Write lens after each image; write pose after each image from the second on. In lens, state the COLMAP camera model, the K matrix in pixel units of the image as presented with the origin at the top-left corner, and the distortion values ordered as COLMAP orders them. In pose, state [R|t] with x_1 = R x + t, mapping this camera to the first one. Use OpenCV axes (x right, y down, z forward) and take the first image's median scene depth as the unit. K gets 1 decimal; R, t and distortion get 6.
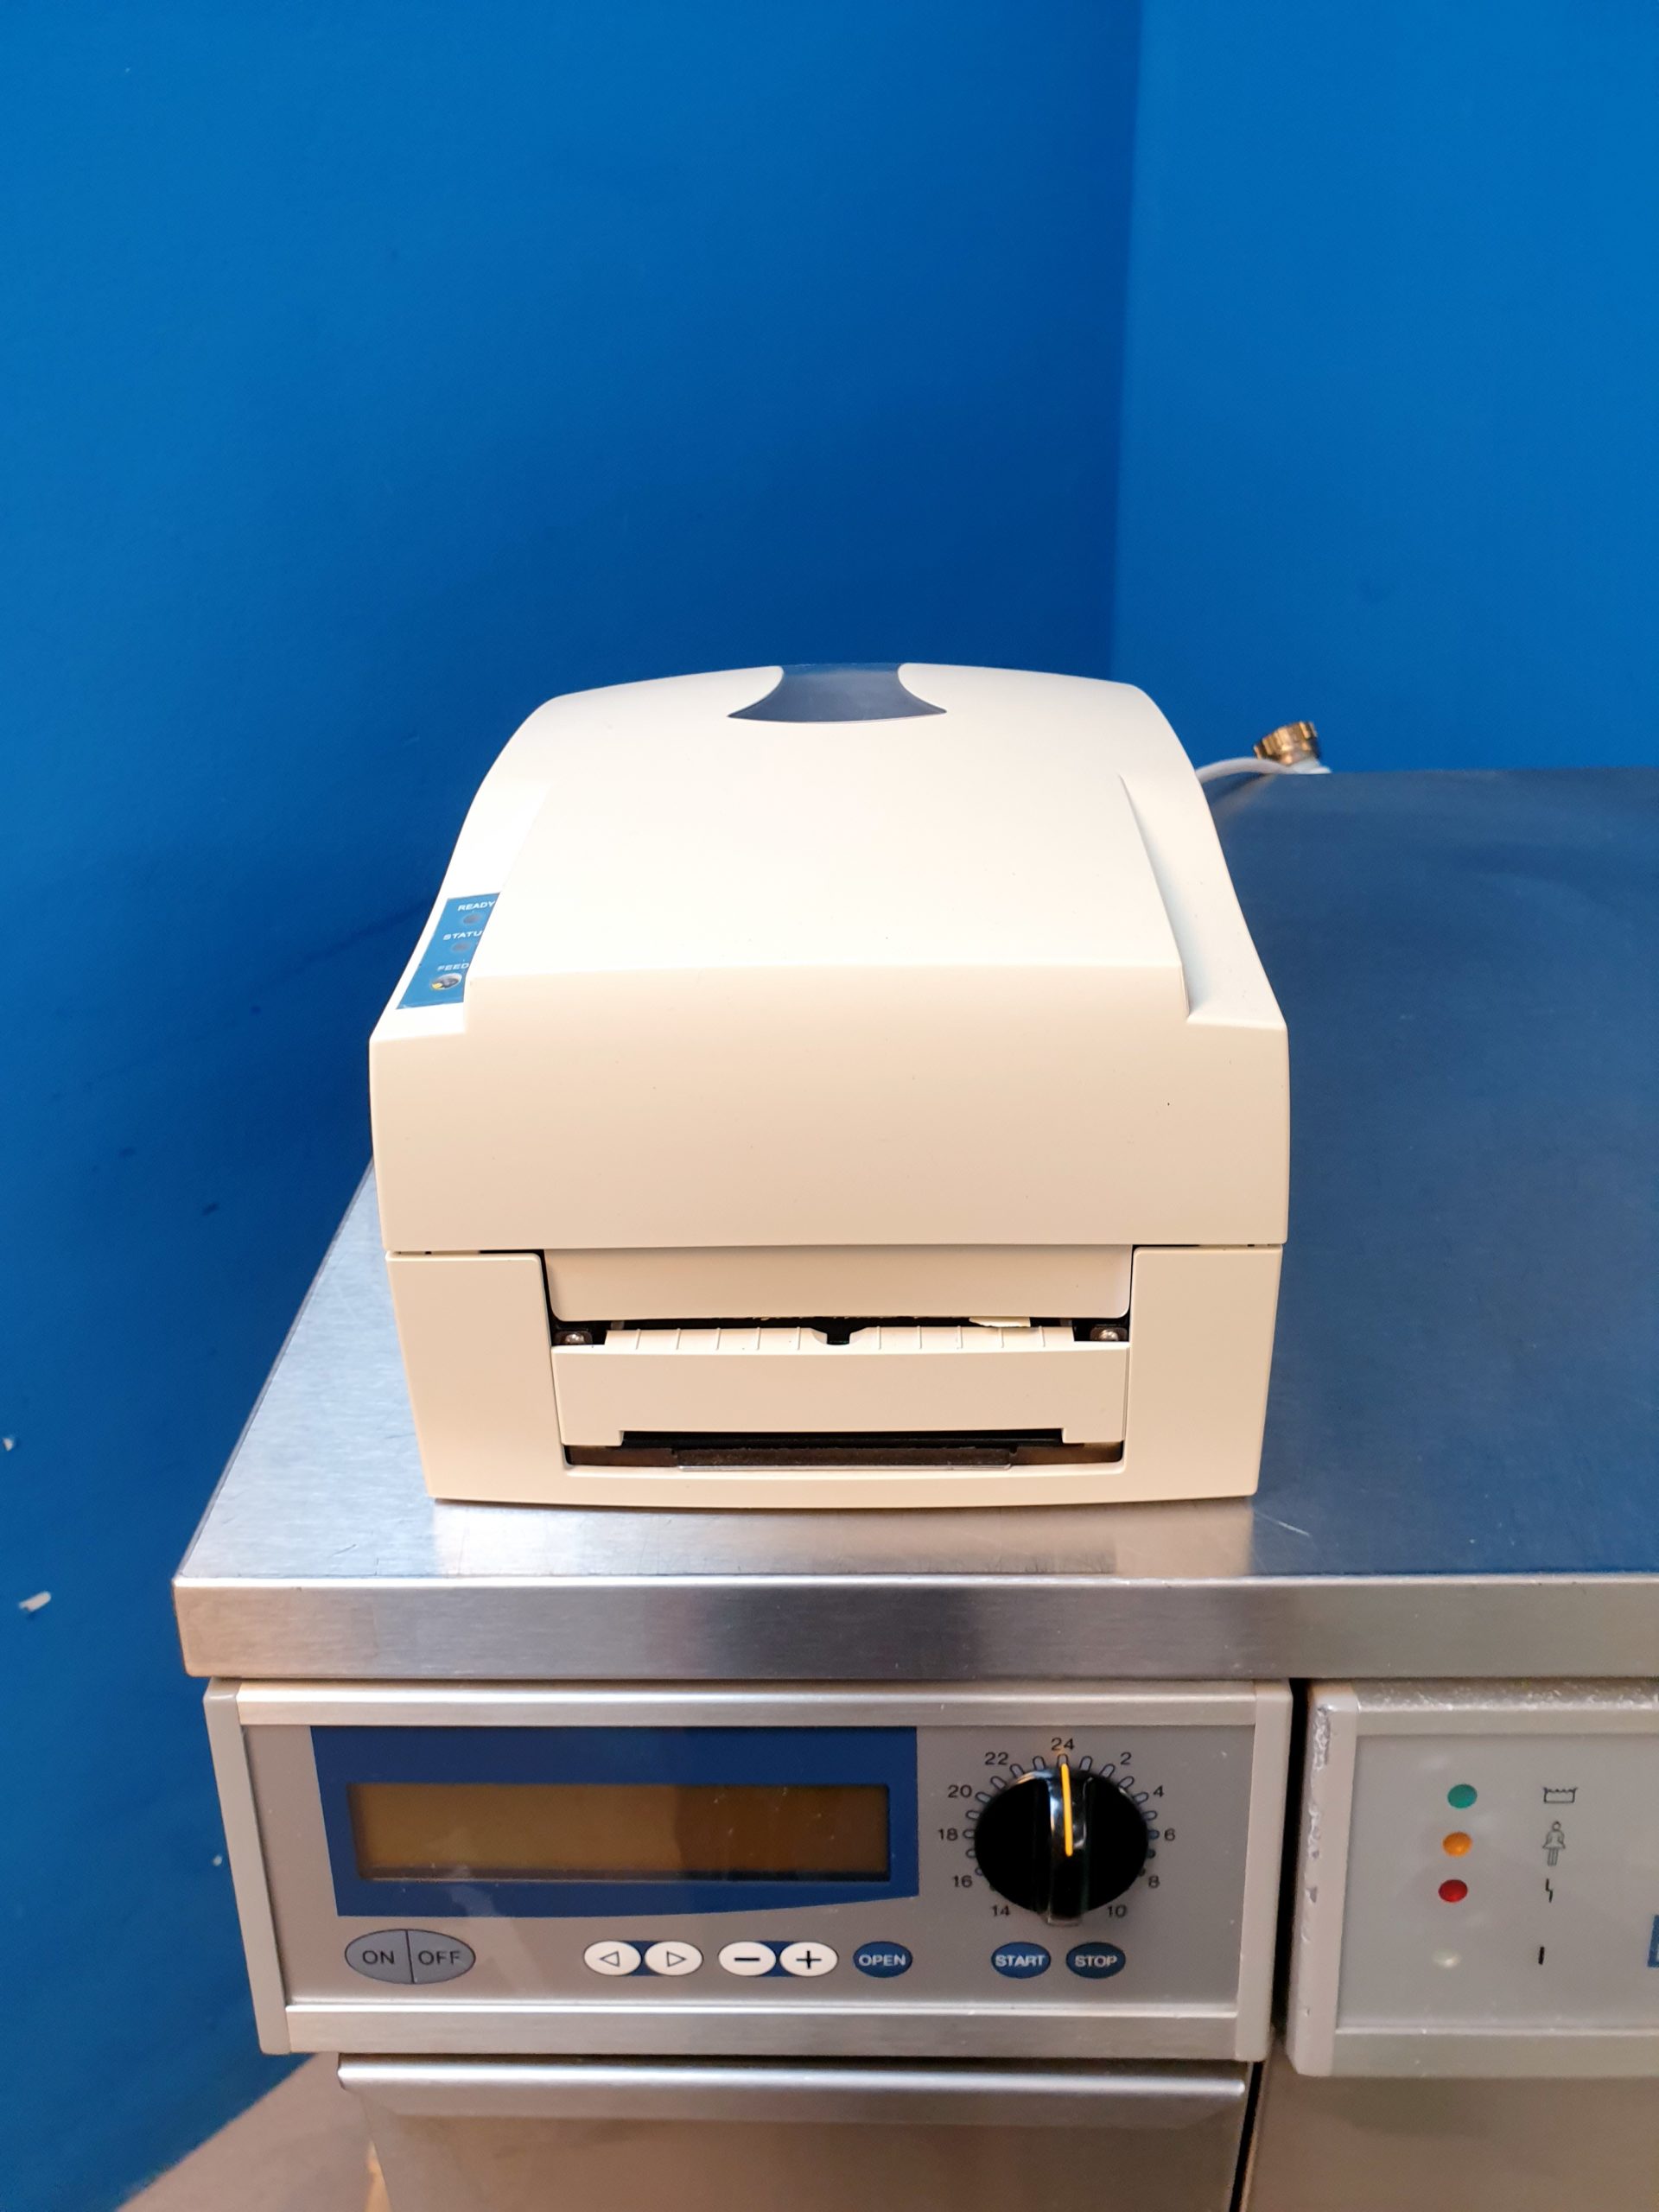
lens RADIAL K [[1756.4, 0, 827.5], [0, 1756.4, 1110.2], [0, 0, 1]] dist [0.006763, 0.006937]
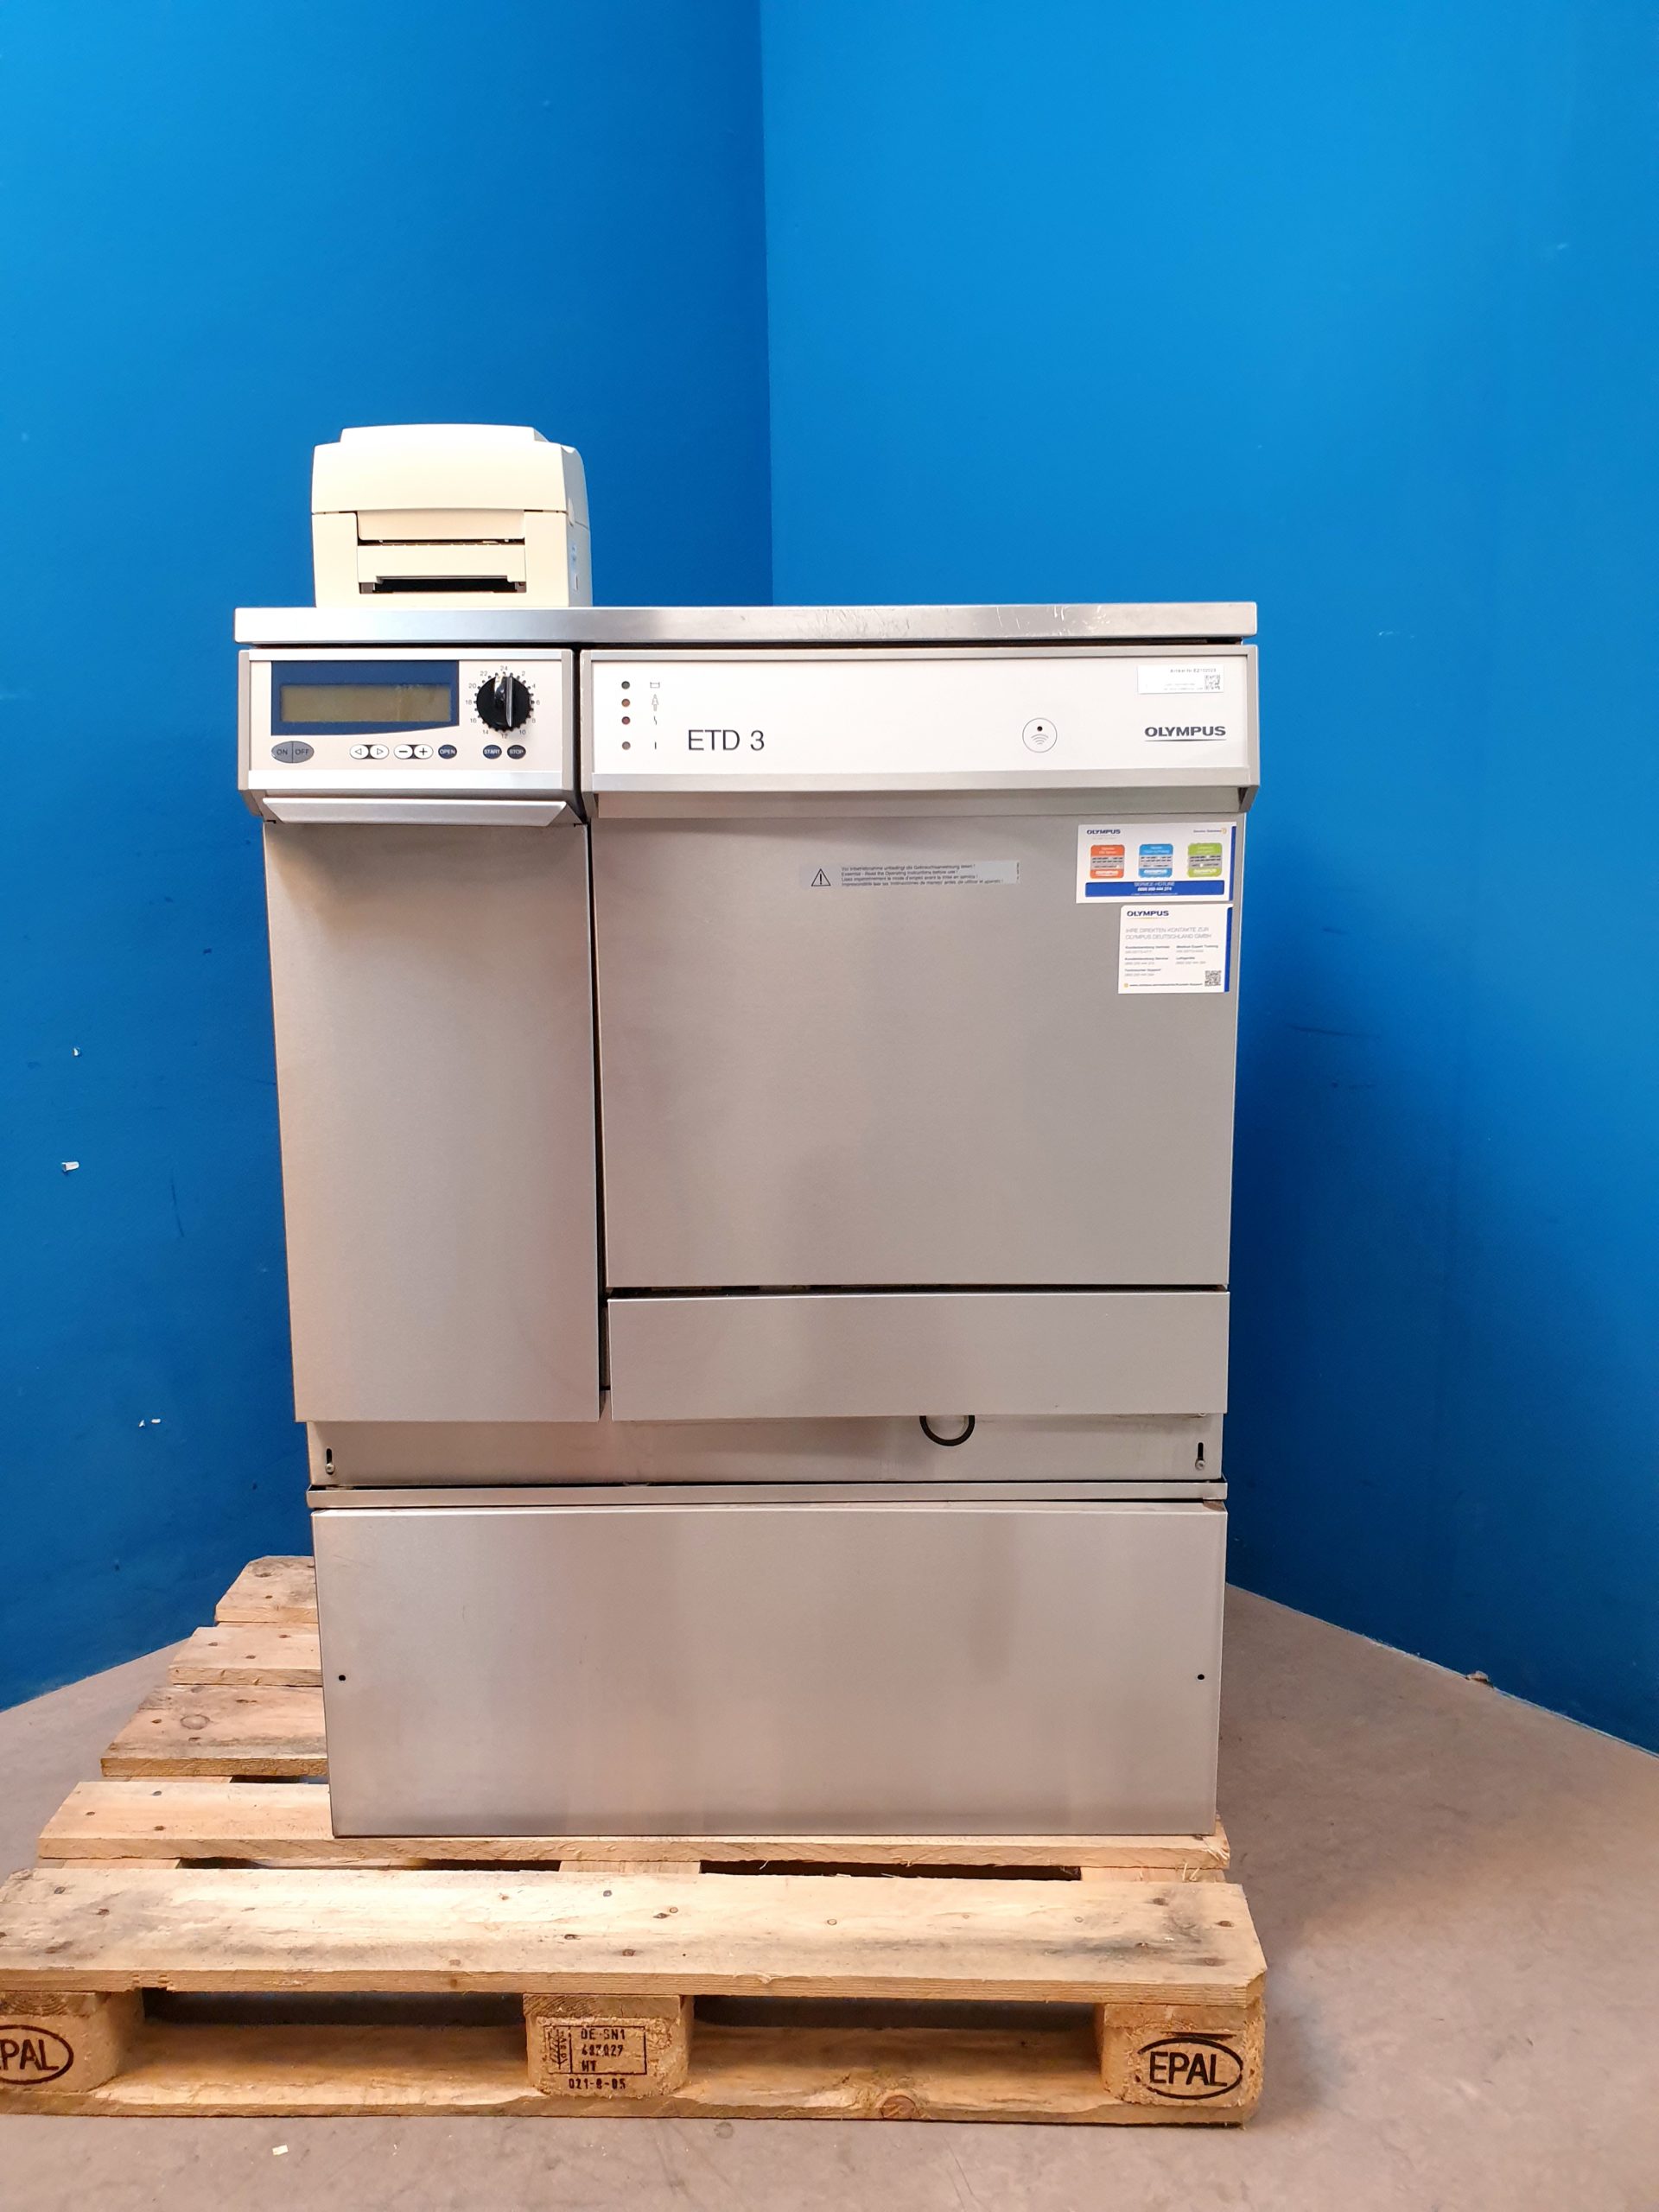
lens RADIAL K [[1756.4, 0, 842.4], [0, 1756.4, 1067.8], [0, 0, 1]] dist [0.006763, 0.006937]
pose [[0.999330, 0.023527, 0.028025, 0.677528], [-0.012026, 0.934517, -0.355714, 2.175412], [-0.034558, 0.355139, 0.934175, -1.781137]]
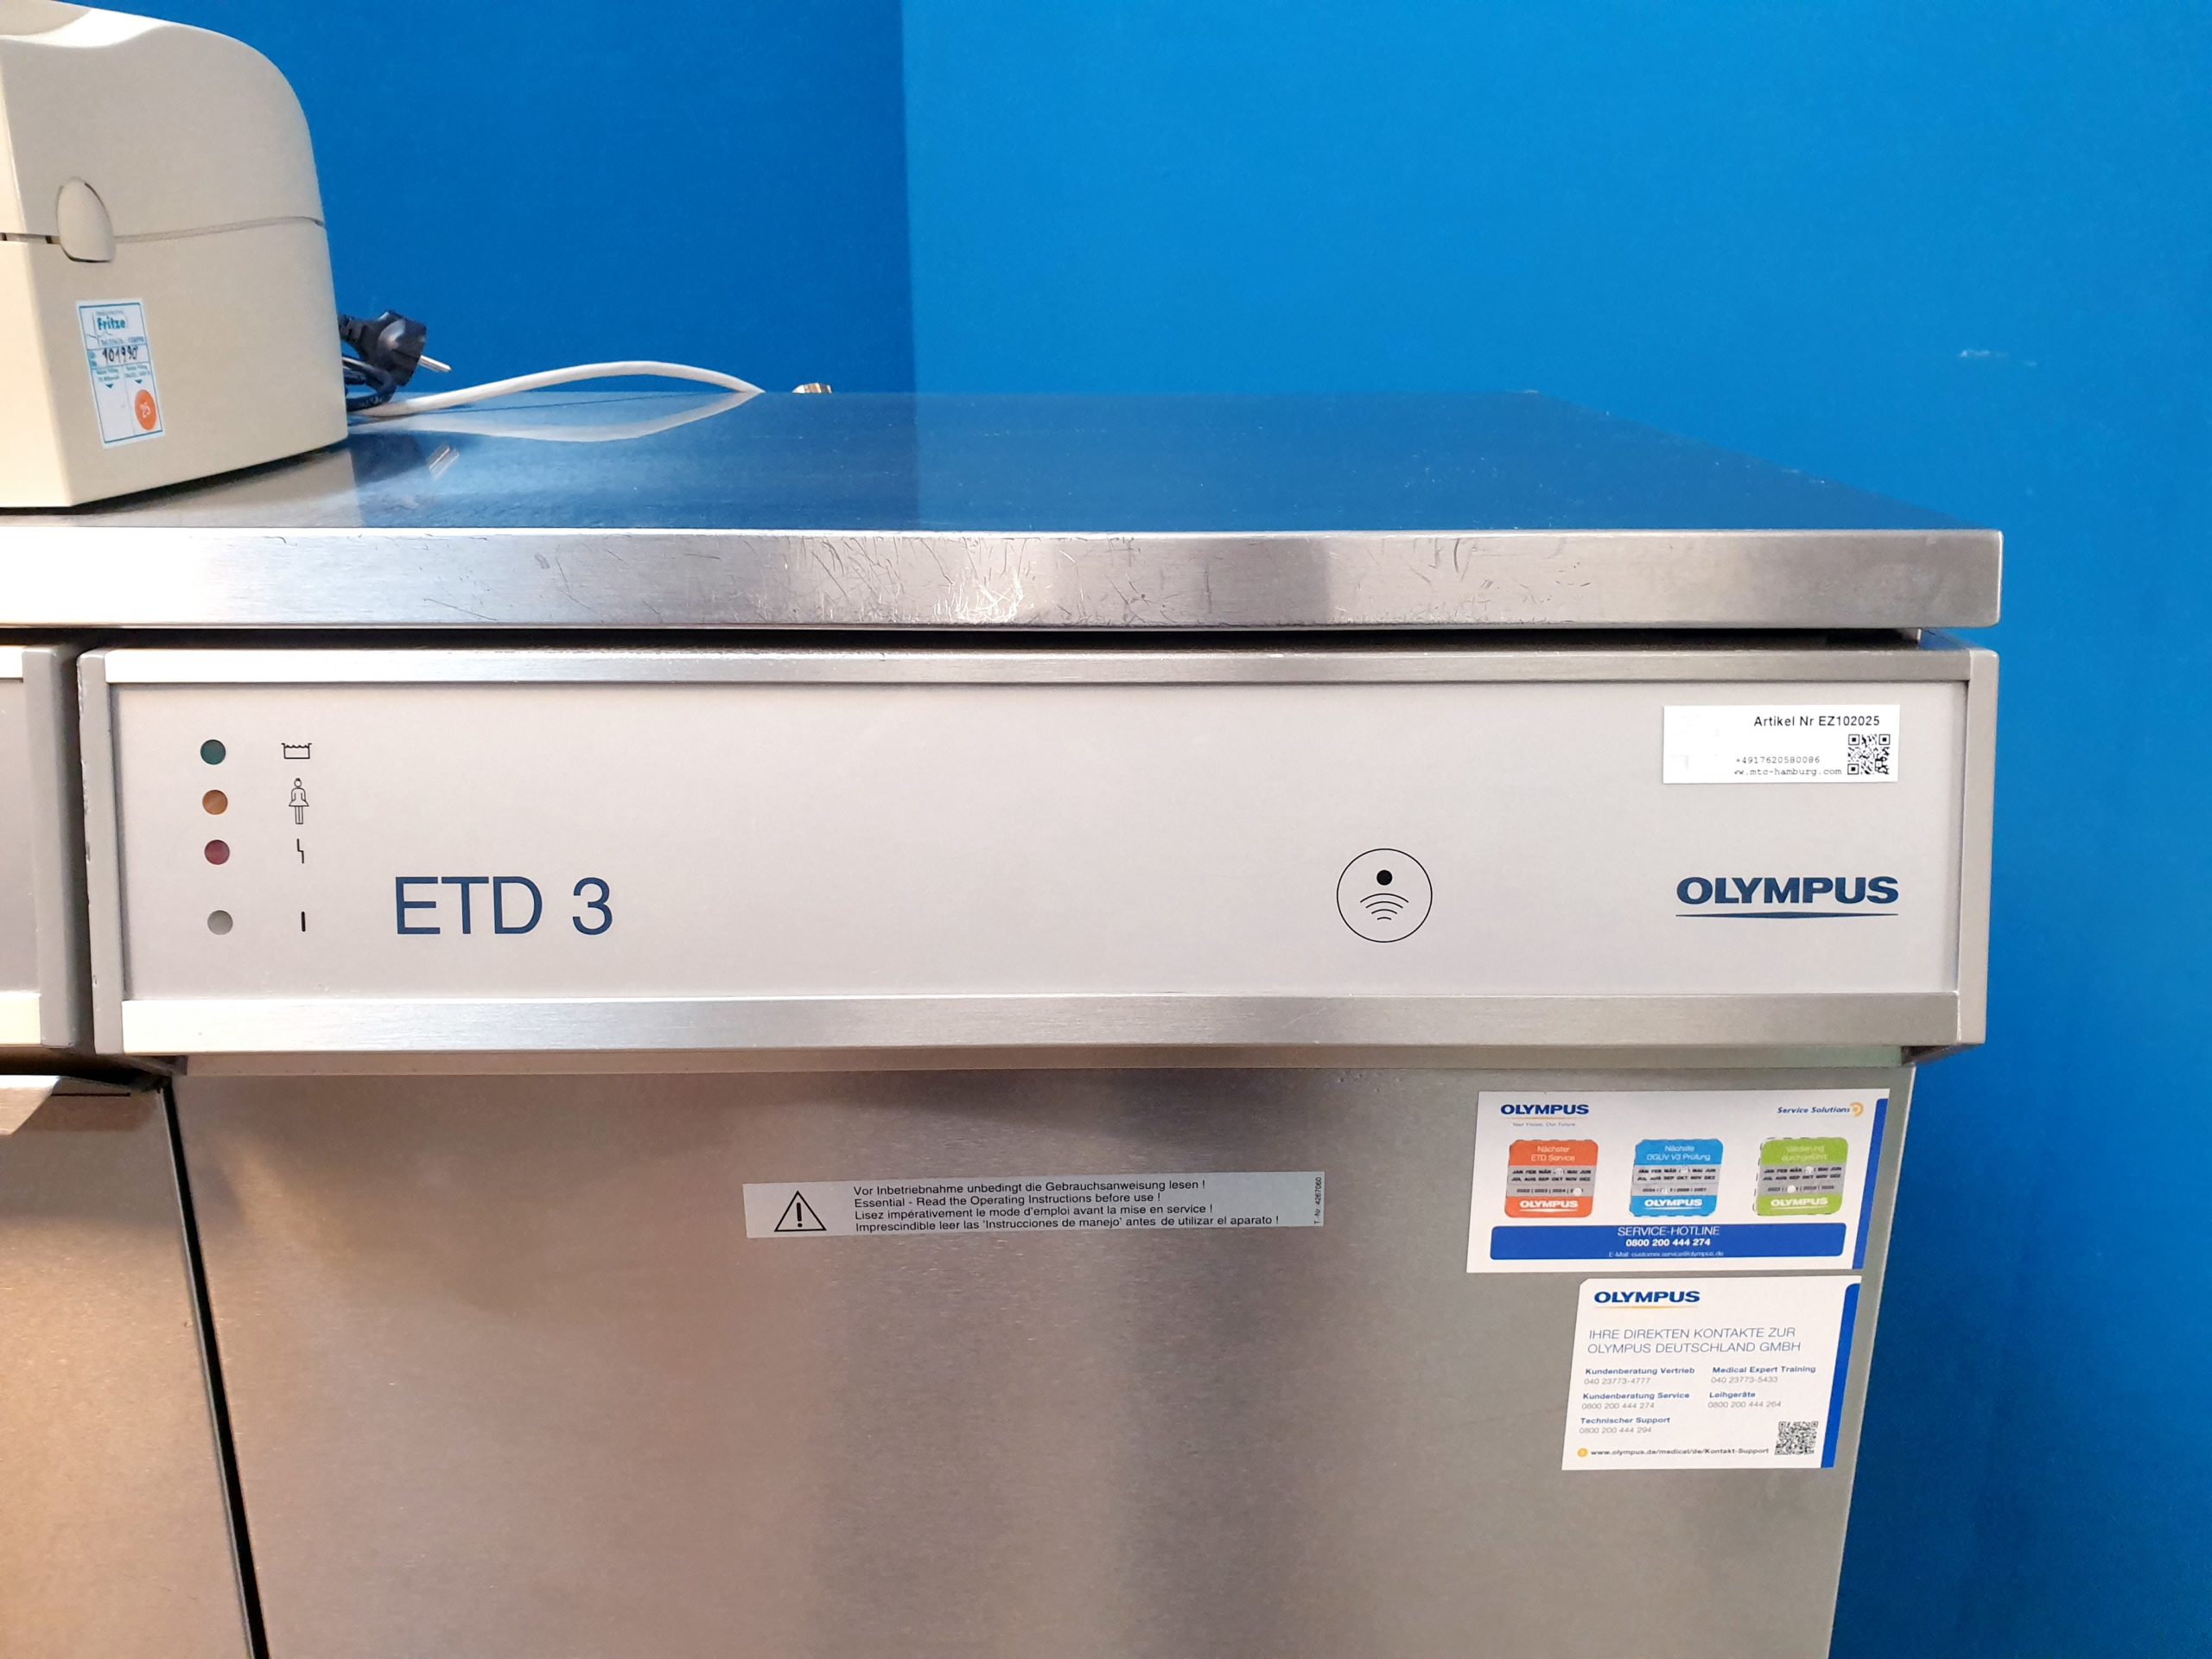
lens RADIAL K [[1756.4, 0, 1170.9], [0, 1756.4, 865.6], [0, 0, 1]] dist [0.006763, 0.006937]
pose [[0.998714, 0.026298, 0.043334, 0.923133], [-0.016378, 0.976451, -0.215116, 0.689060], [-0.047971, 0.214129, 0.975627, -0.131465]]
